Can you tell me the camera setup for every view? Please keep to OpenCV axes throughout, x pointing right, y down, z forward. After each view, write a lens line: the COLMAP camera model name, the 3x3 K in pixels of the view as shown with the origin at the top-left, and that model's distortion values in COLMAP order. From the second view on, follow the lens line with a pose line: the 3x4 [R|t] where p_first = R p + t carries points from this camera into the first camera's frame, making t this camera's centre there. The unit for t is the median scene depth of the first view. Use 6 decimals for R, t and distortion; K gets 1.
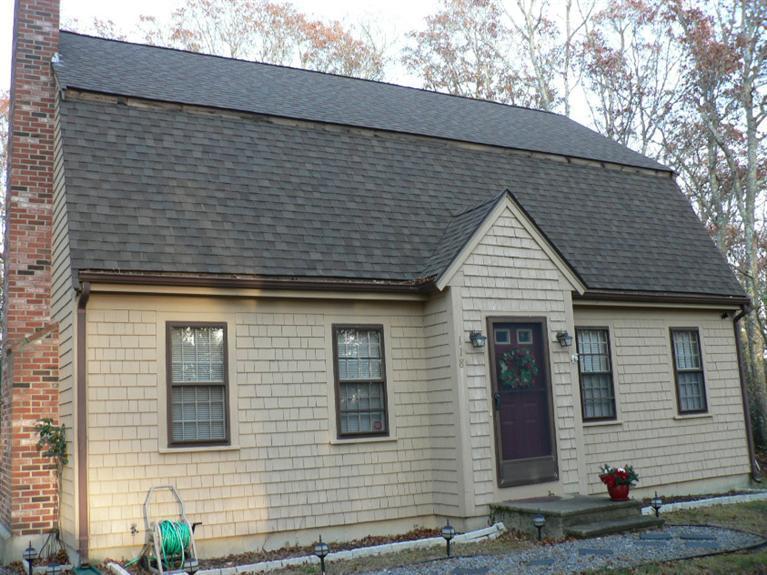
lens RADIAL K [[836.0, 0, 378.9], [0, 836.0, 286.3], [0, 0, 1]] dist [-0.133707, 0.000000]
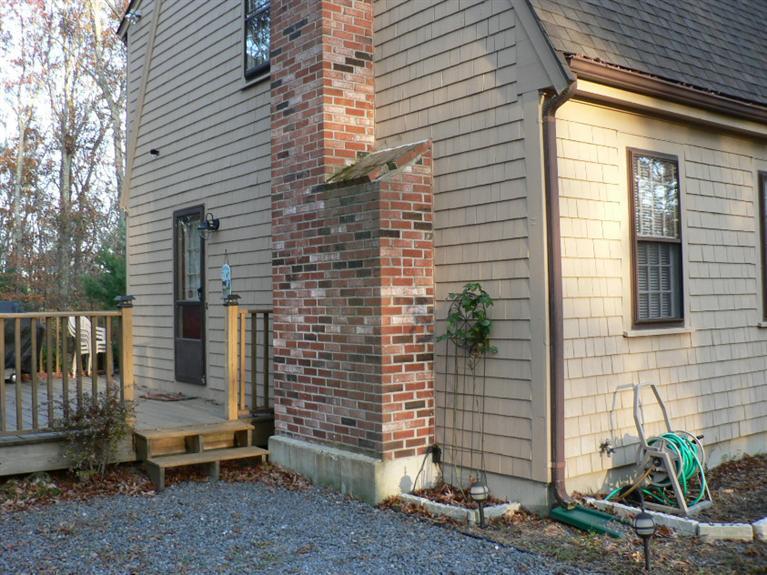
lens RADIAL K [[836.0, 0, 379.9], [0, 836.0, 290.0], [0, 0, 1]] dist [-0.133707, 0.000000]
pose [[0.989714, 0.031568, 0.139531, -0.499422], [-0.051002, 0.989121, 0.137979, 0.068770], [-0.133657, -0.143676, 0.980557, 0.310865]]
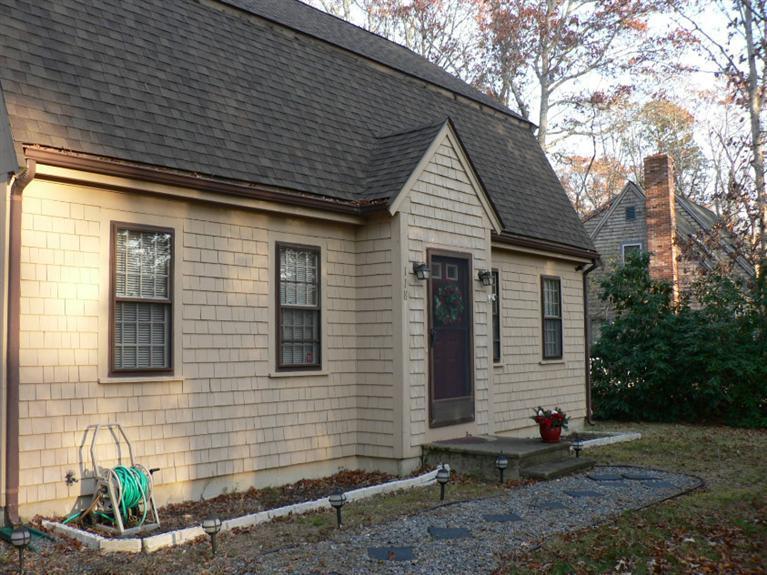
lens RADIAL K [[836.0, 0, 382.5], [0, 836.0, 283.3], [0, 0, 1]] dist [-0.133707, 0.000000]
pose [[0.927158, 0.068874, 0.368285, -0.274215], [-0.094844, 0.994088, 0.052862, 0.031979], [-0.362466, -0.083941, 0.928209, 0.141718]]
